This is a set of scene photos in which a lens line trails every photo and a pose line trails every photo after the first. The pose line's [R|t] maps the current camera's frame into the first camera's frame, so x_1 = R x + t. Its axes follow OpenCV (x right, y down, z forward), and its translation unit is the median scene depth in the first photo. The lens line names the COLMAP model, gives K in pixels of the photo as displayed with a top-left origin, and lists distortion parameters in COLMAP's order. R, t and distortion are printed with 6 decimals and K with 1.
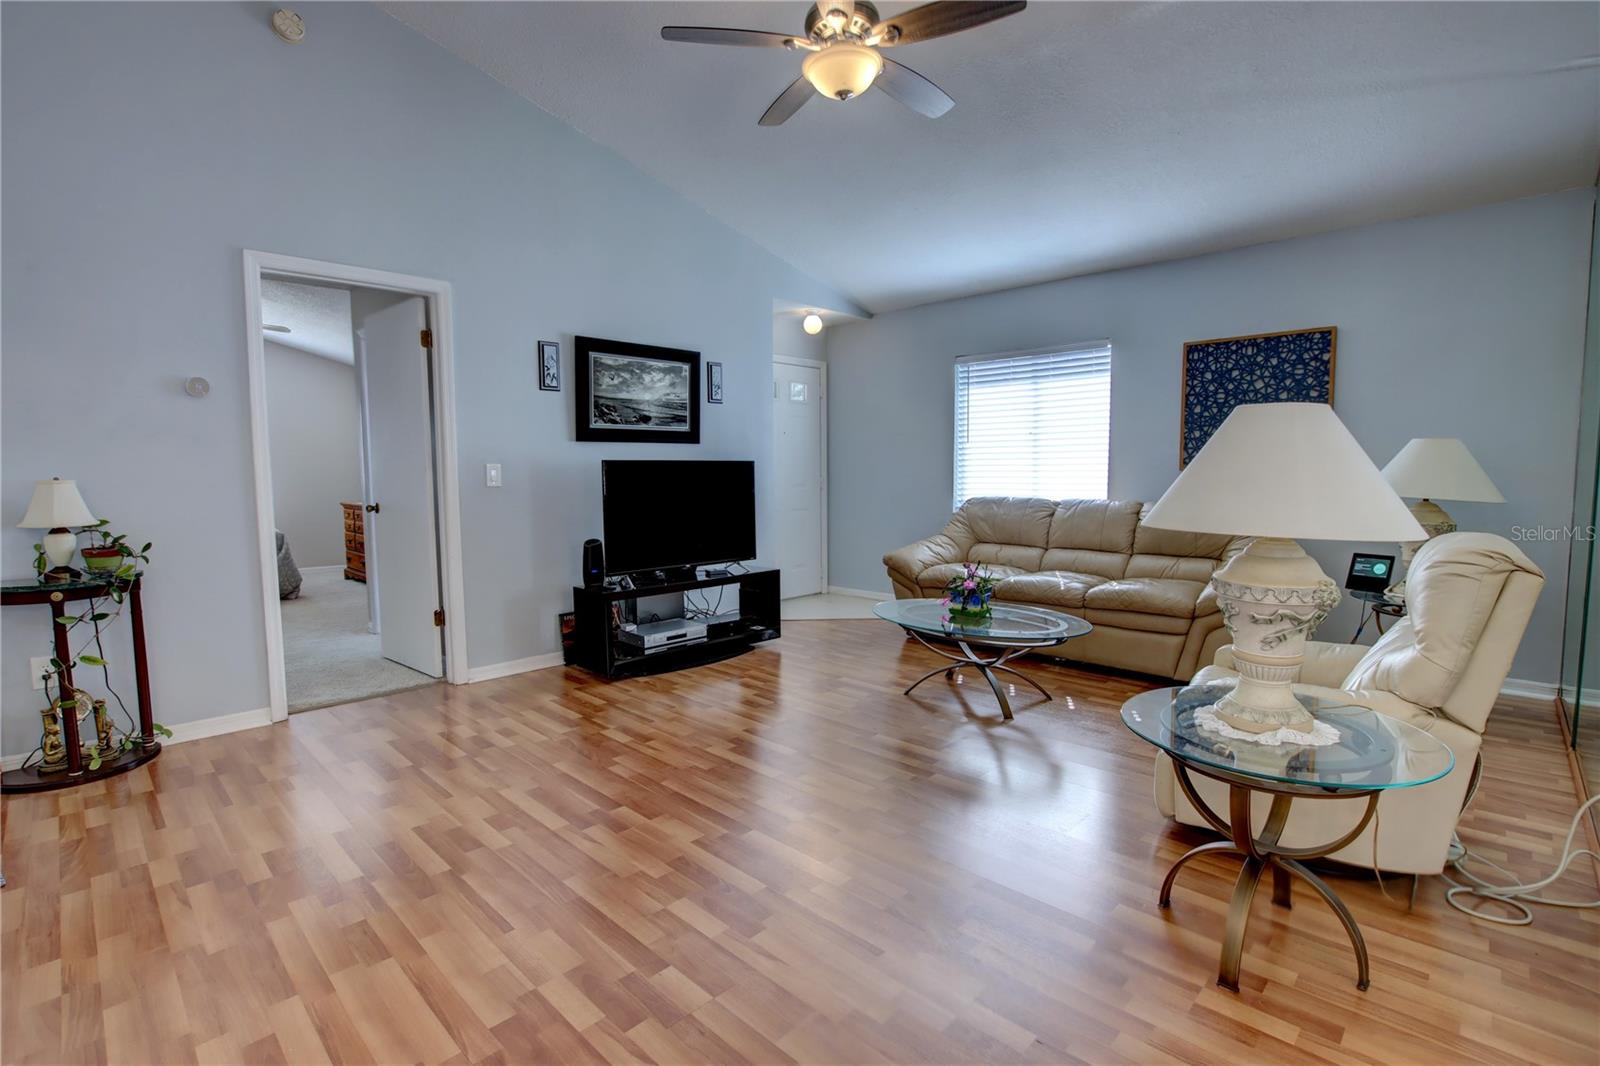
lens RADIAL K [[746.8, 0, 806.1], [0, 746.8, 531.3], [0, 0, 1]] dist [-0.025874, -0.001199]
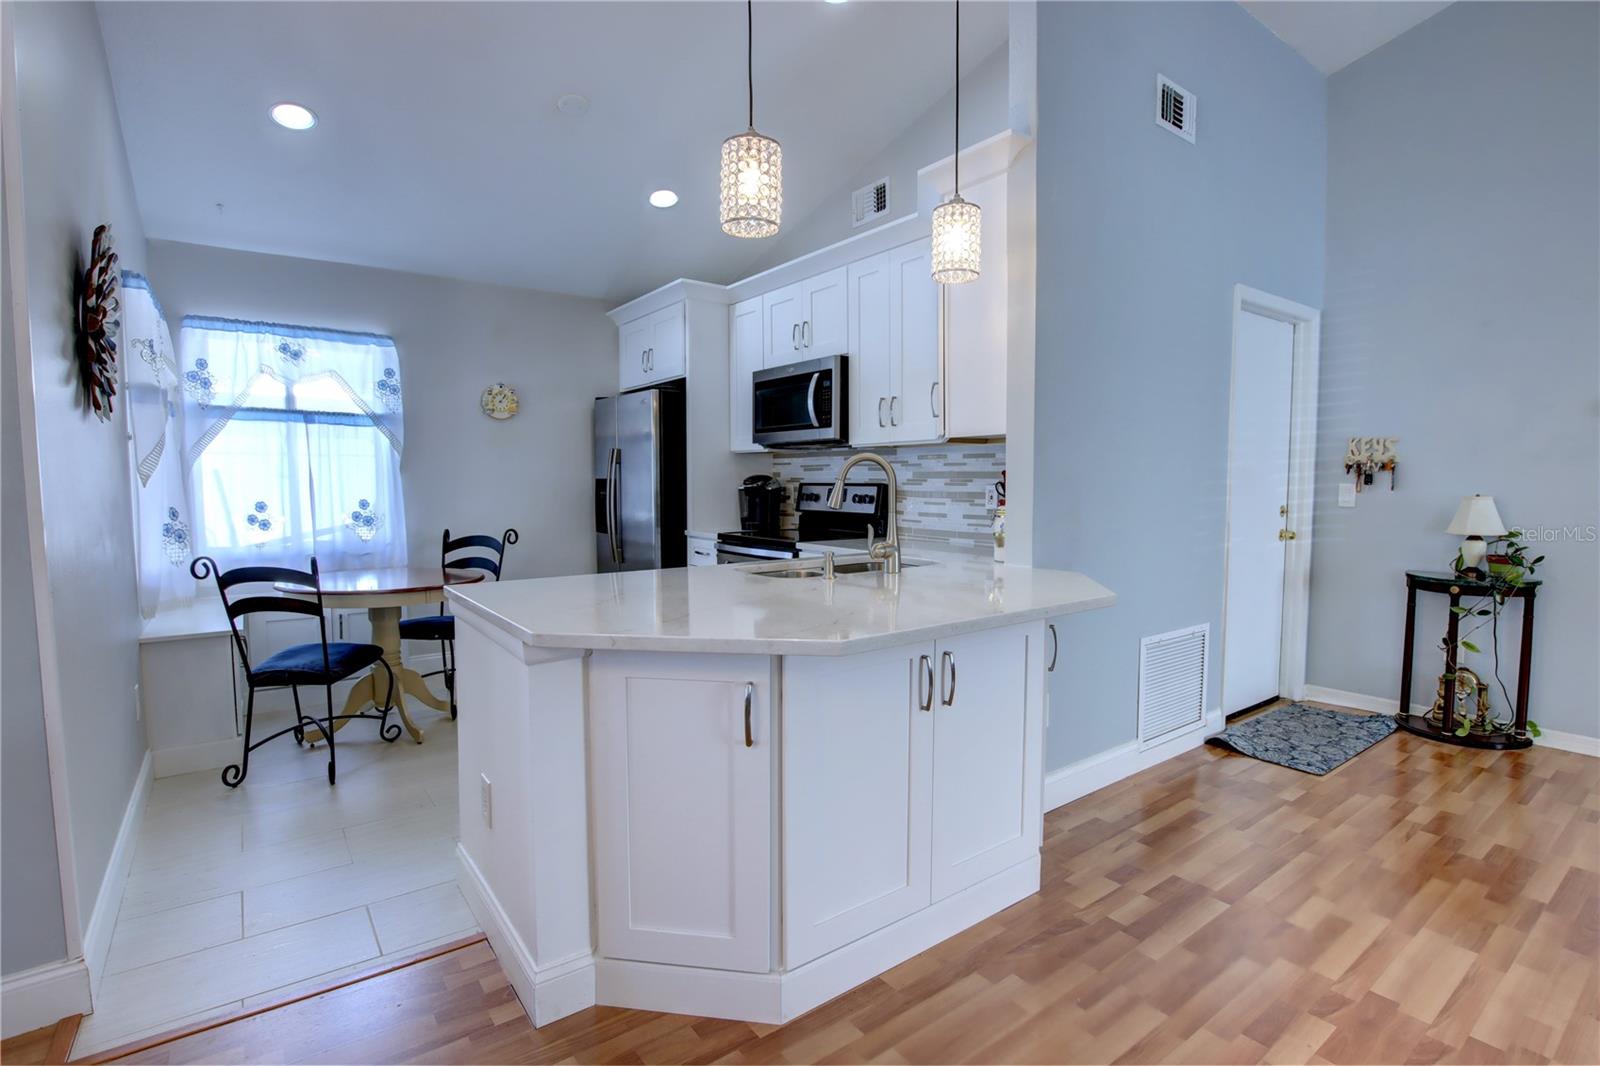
lens RADIAL K [[746.8, 0, 805.0], [0, 746.8, 539.1], [0, 0, 1]] dist [-0.025874, -0.001199]
pose [[-0.160723, 0.085342, -0.983303, 0.339145], [-0.079119, 0.991935, 0.099023, -0.029371], [0.983823, 0.093714, -0.152674, 0.072981]]
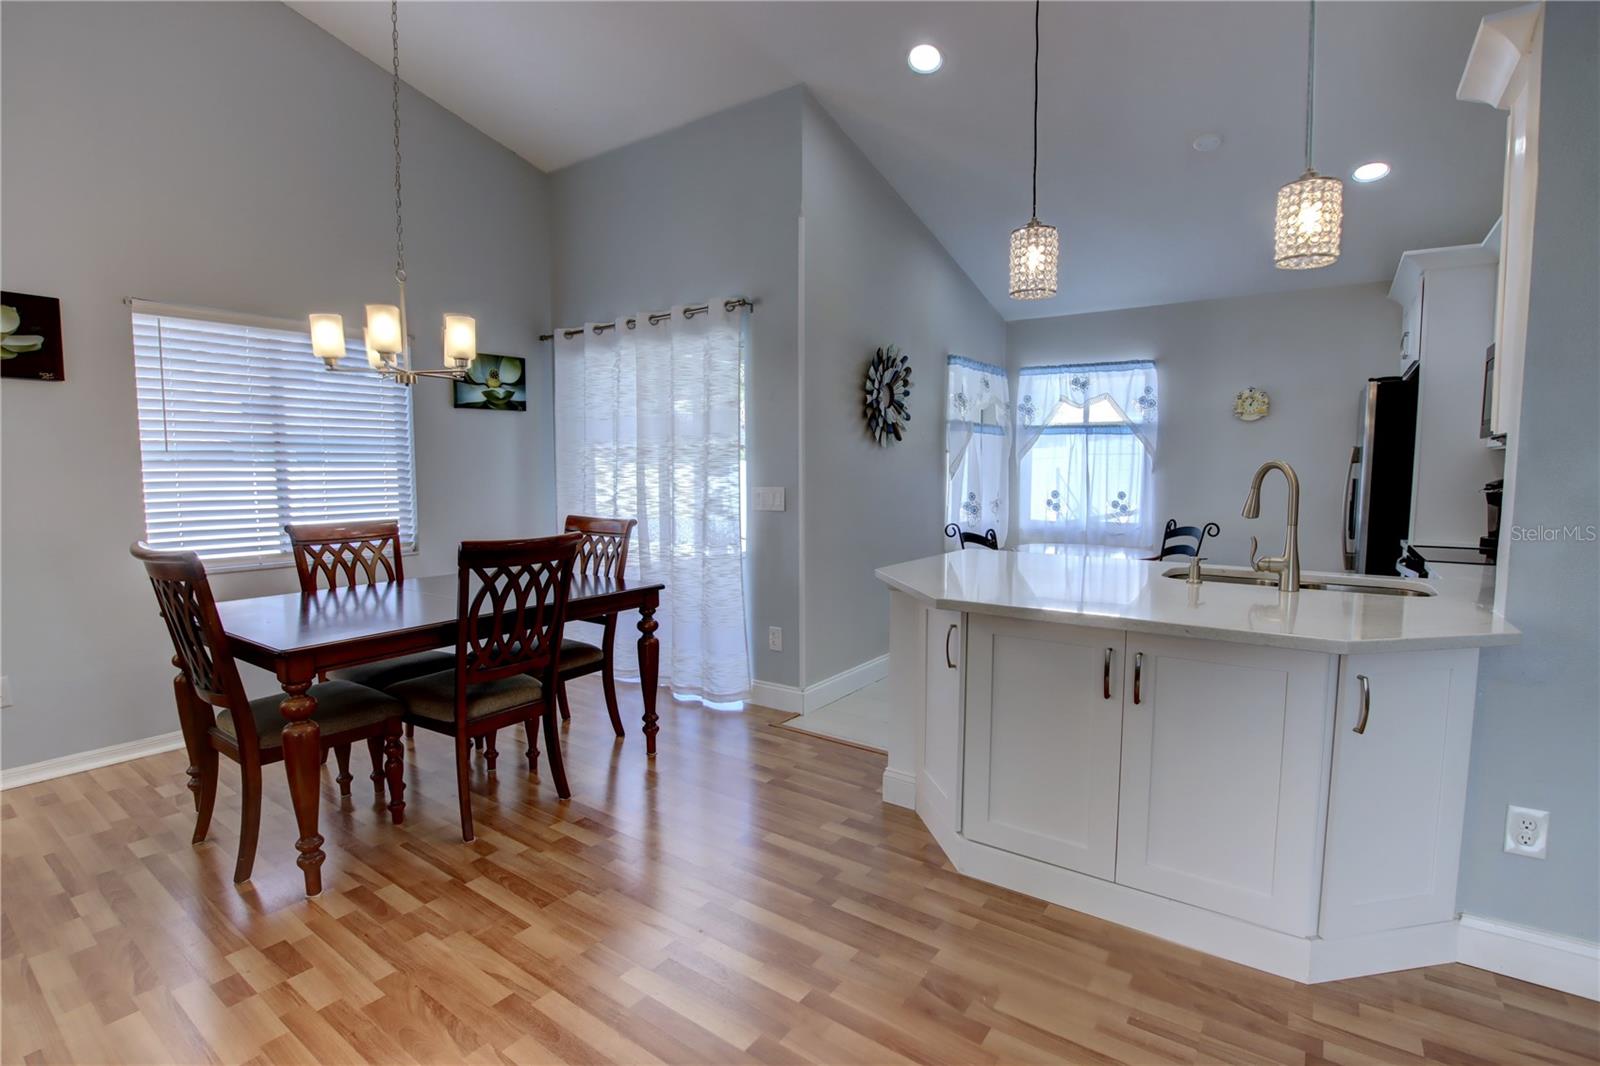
lens RADIAL K [[746.8, 0, 807.3], [0, 746.8, 521.5], [0, 0, 1]] dist [-0.025874, -0.001199]
pose [[-0.987950, 0.016265, -0.153913, 0.108546], [-0.007734, 0.988032, 0.154053, -0.100577], [0.154577, 0.153387, -0.976001, 0.685325]]
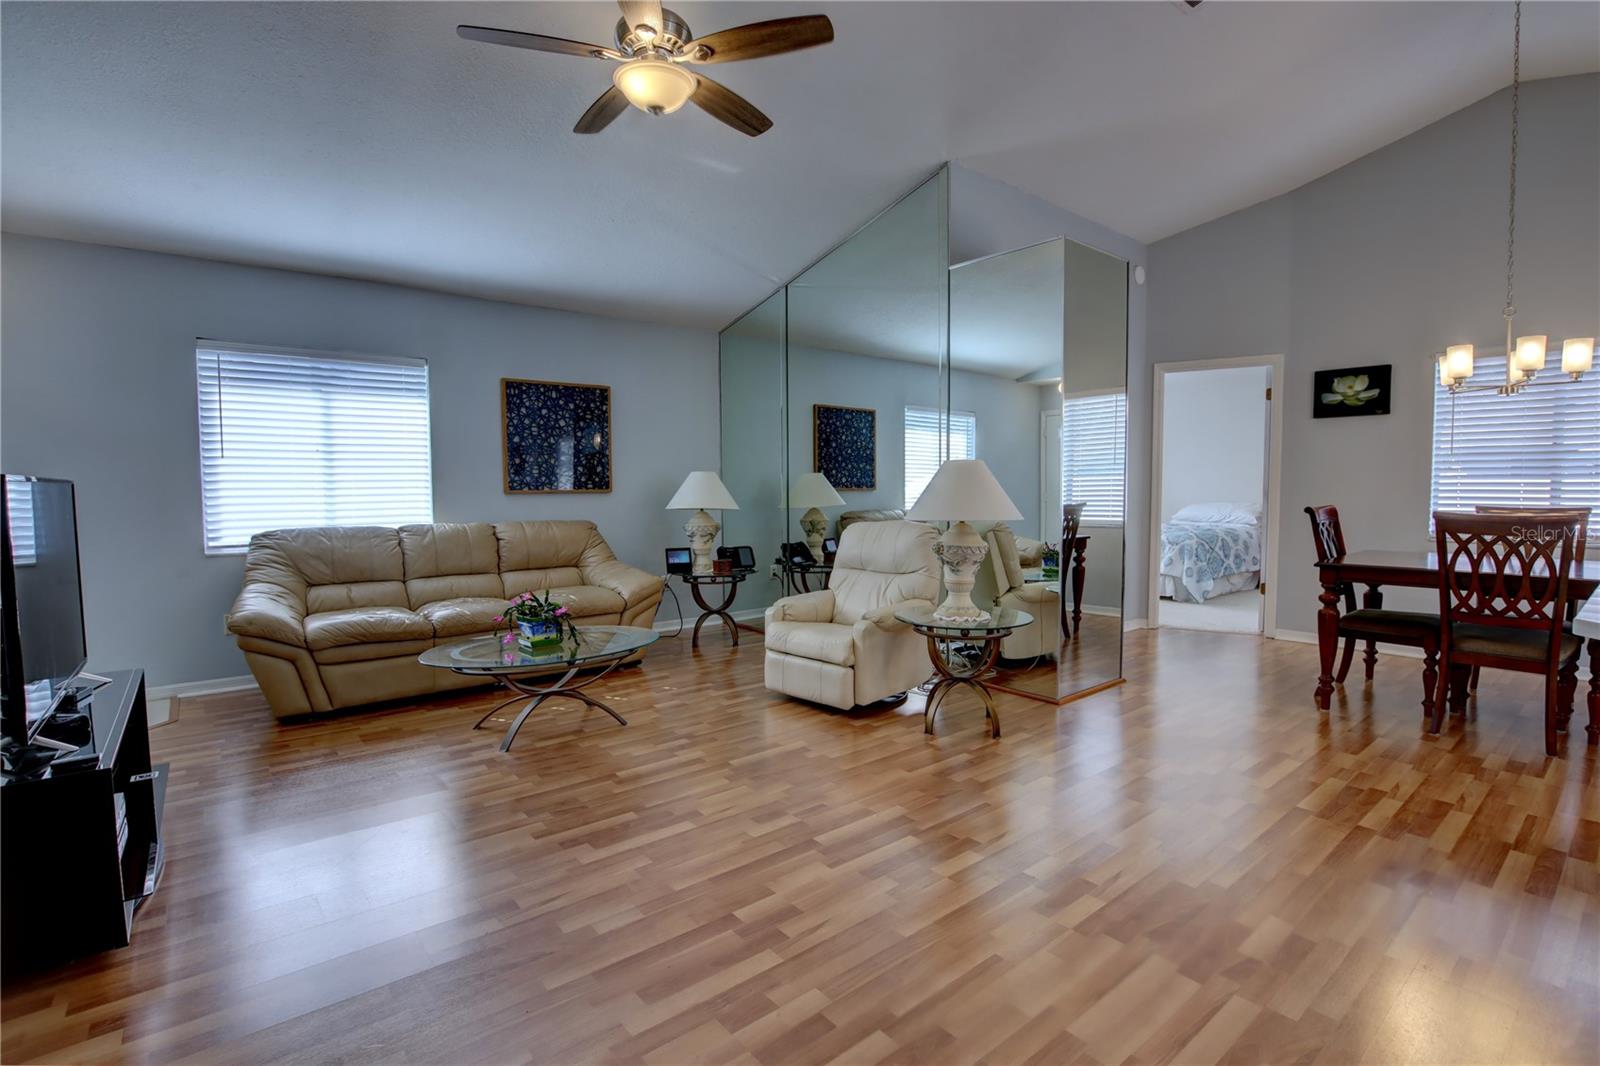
lens RADIAL K [[746.8, 0, 801.0], [0, 746.8, 543.5], [0, 0, 1]] dist [-0.025874, -0.001199]
pose [[0.116646, -0.071586, 0.990590, -0.834478], [0.086649, 0.994329, 0.061653, -0.057620], [-0.989386, 0.078642, 0.122187, 0.664903]]
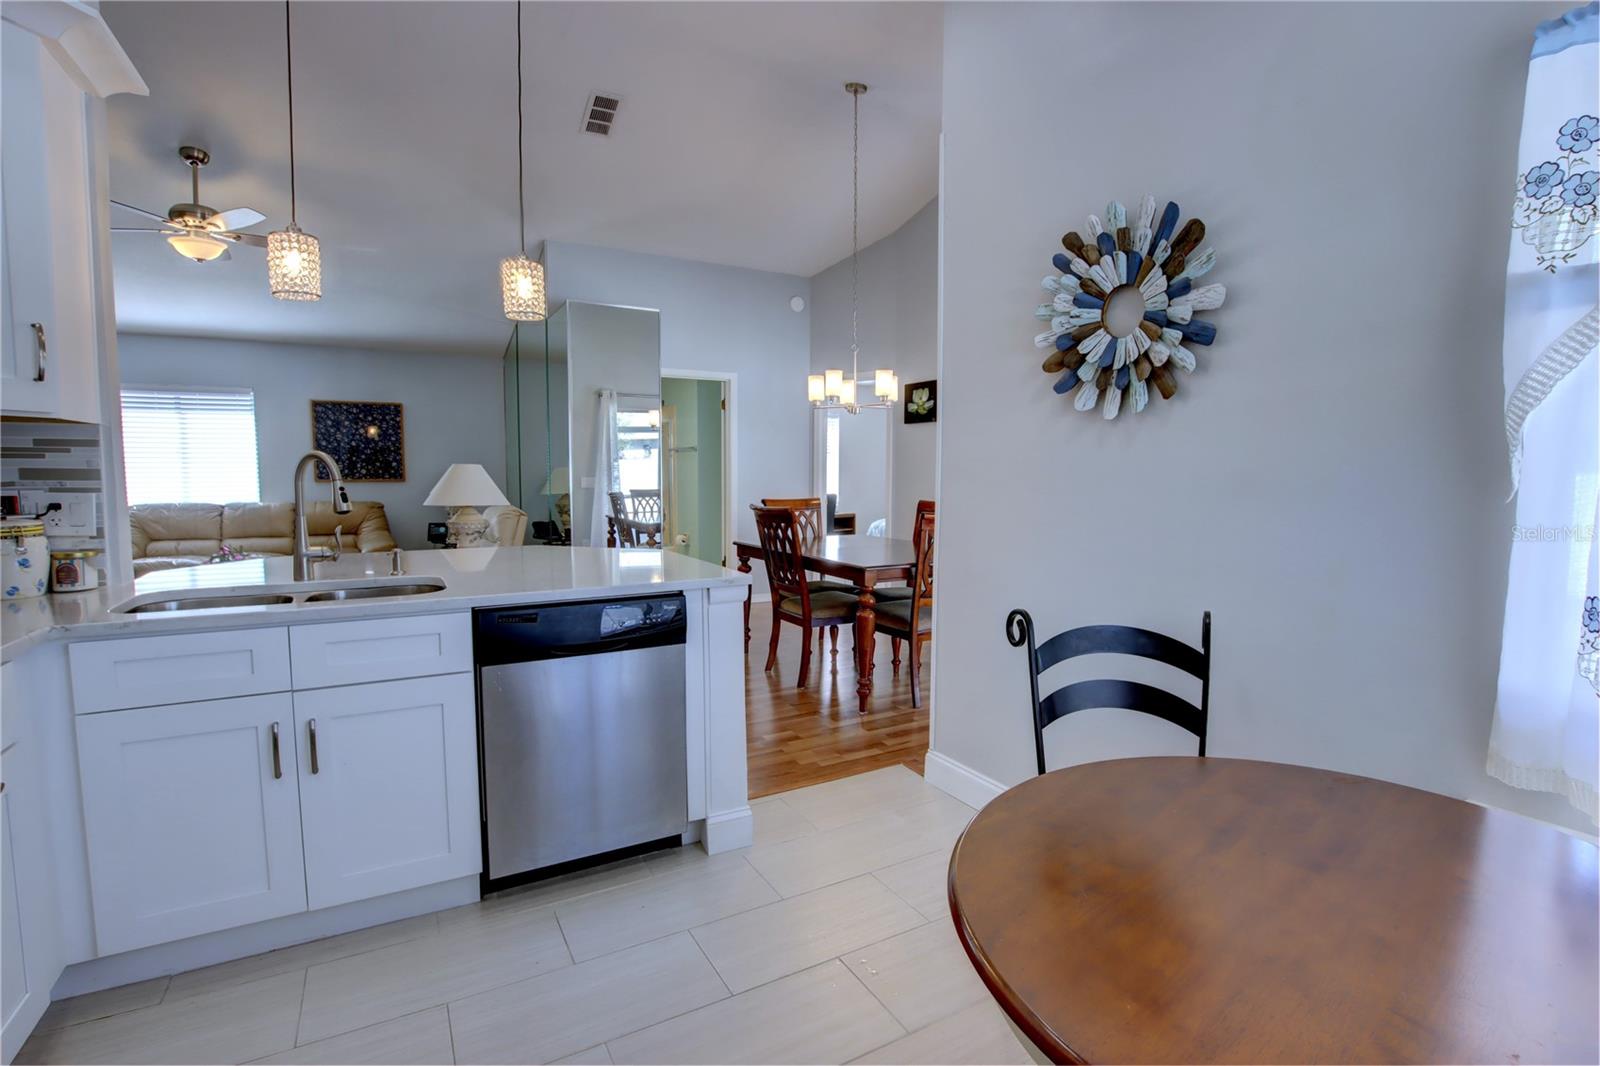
lens RADIAL K [[746.8, 0, 802.3], [0, 746.8, 526.6], [0, 0, 1]] dist [-0.025874, -0.001199]
pose [[0.292020, -0.066299, 0.954111, -1.050154], [0.074953, 0.996113, 0.046277, 0.028361], [-0.953471, 0.058000, 0.295854, -0.666293]]
